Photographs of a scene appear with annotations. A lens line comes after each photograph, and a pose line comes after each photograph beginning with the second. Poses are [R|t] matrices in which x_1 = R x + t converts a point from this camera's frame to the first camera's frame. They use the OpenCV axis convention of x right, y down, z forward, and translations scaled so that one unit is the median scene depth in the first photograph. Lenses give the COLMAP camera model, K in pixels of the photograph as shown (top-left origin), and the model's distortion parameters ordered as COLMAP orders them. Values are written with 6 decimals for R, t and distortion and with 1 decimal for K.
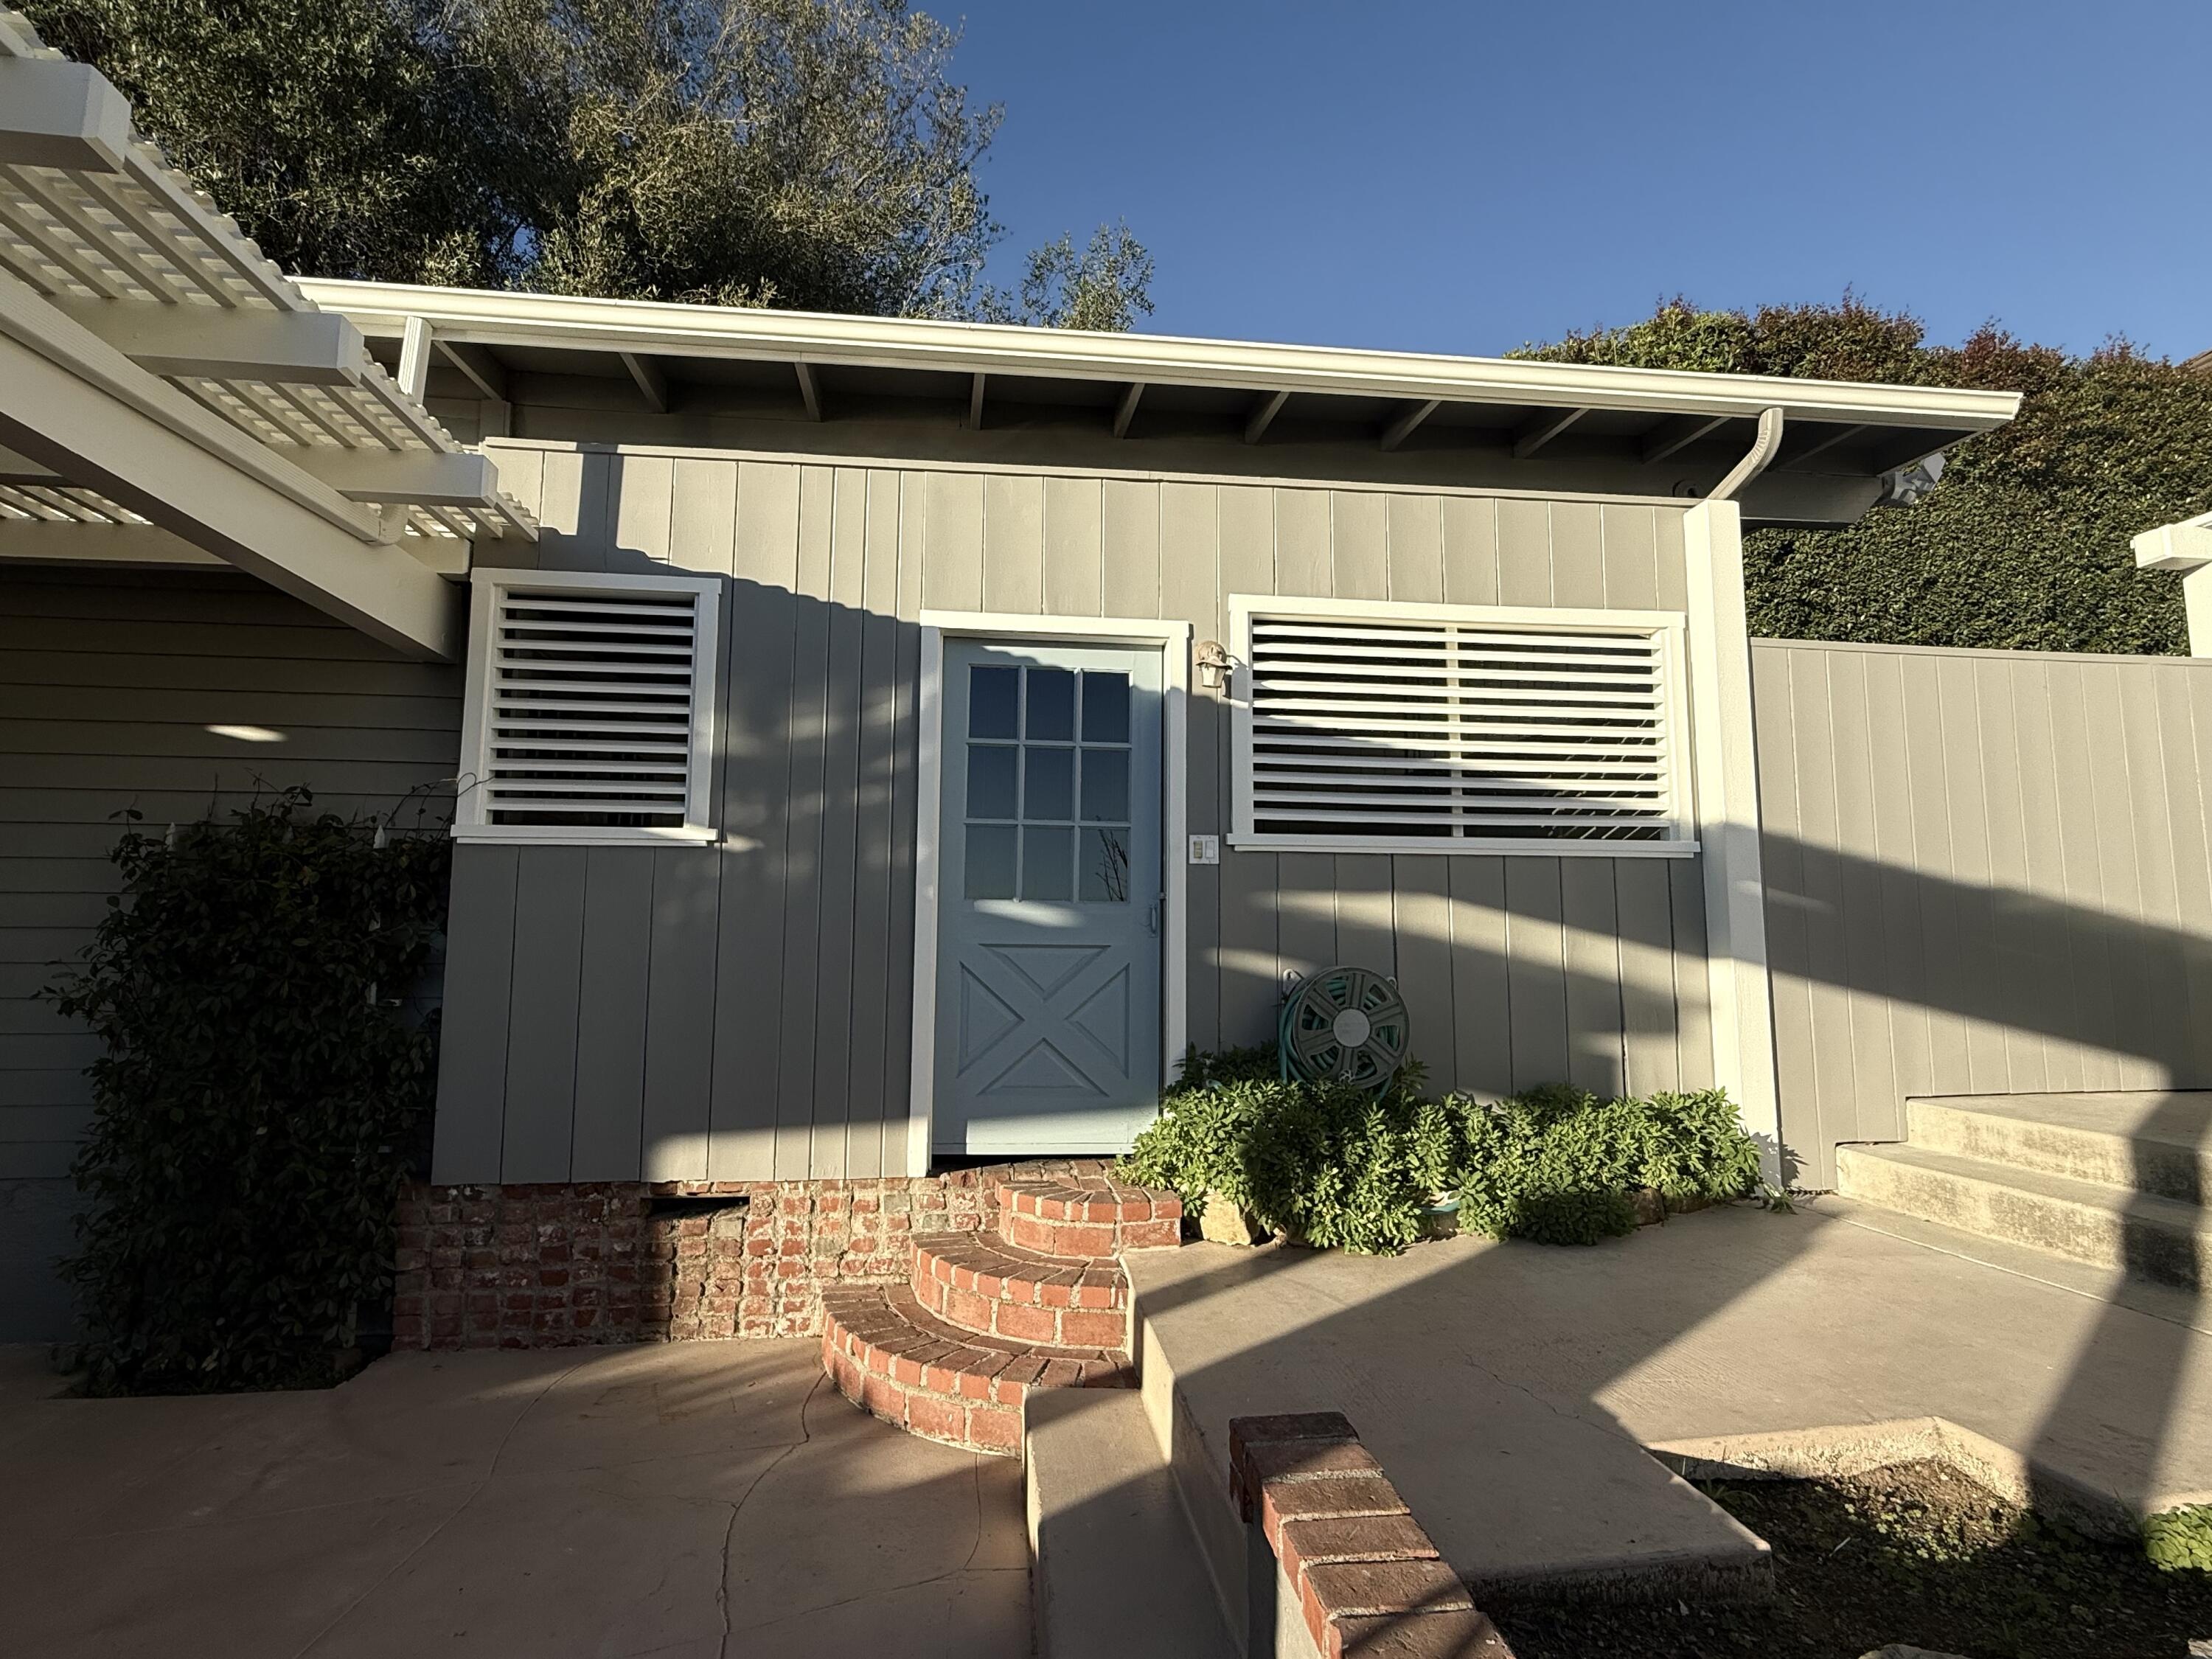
lens RADIAL K [[1092.5, 0, 1109.2], [0, 1092.5, 829.5], [0, 0, 1]] dist [-0.000965, 0.000557]
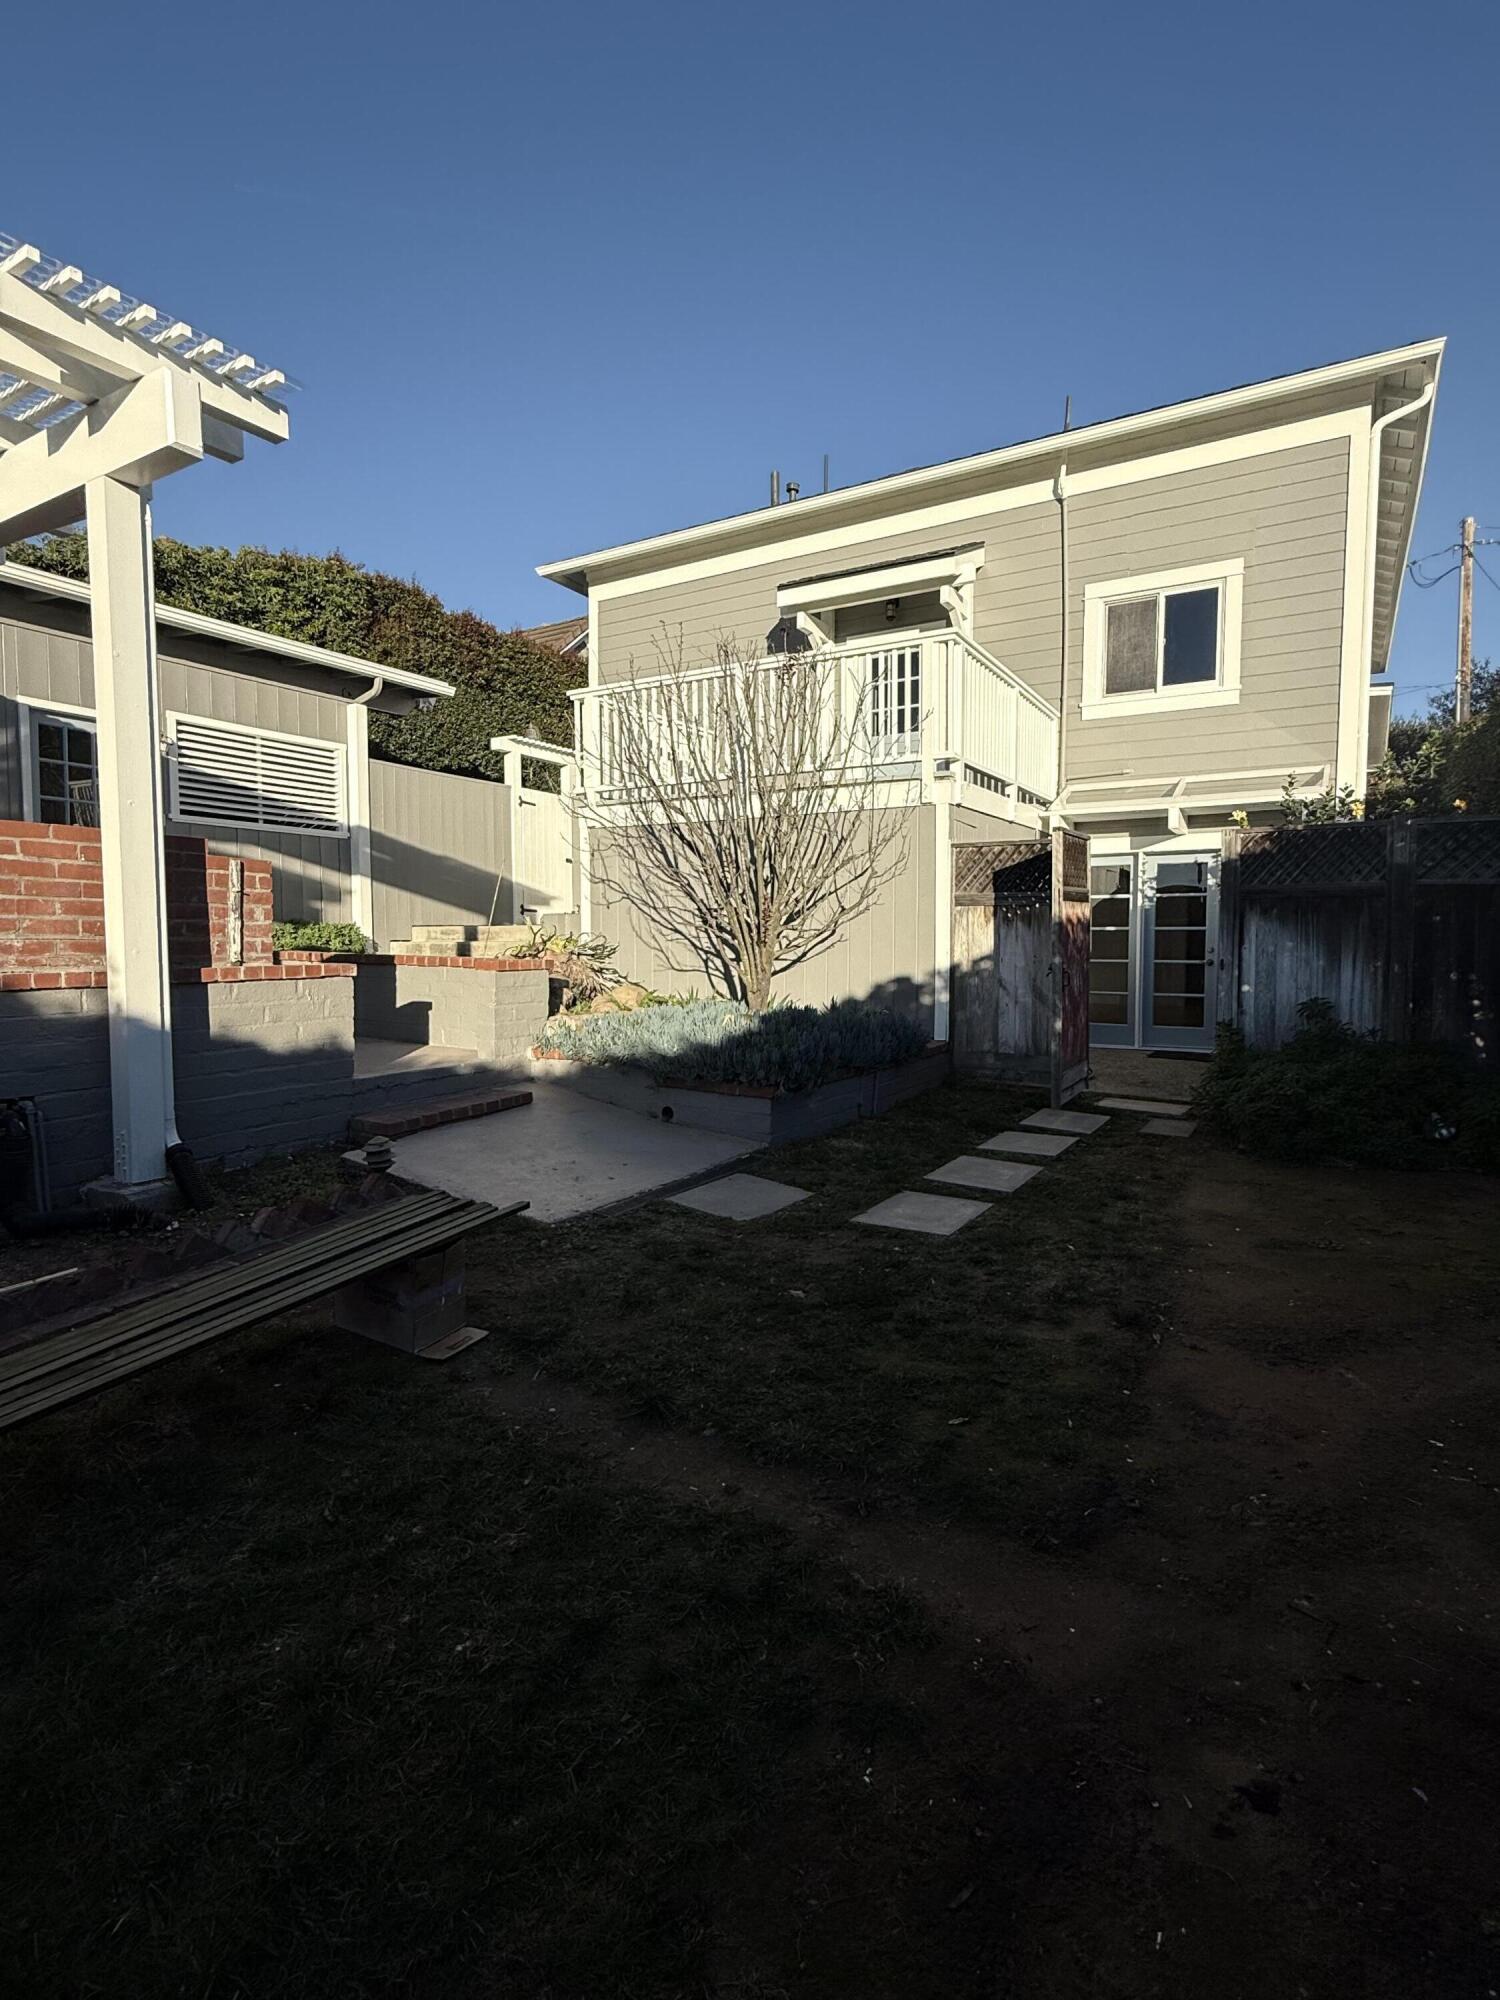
lens RADIAL K [[987.8, 0, 757.2], [0, 987.8, 1007.7], [0, 0, 1]] dist [-0.000965, 0.000557]
pose [[0.608197, -0.059674, 0.791540, -0.835051], [-0.088248, 0.985906, 0.142135, 0.002098], [-0.788865, -0.156298, 0.594359, -1.363572]]
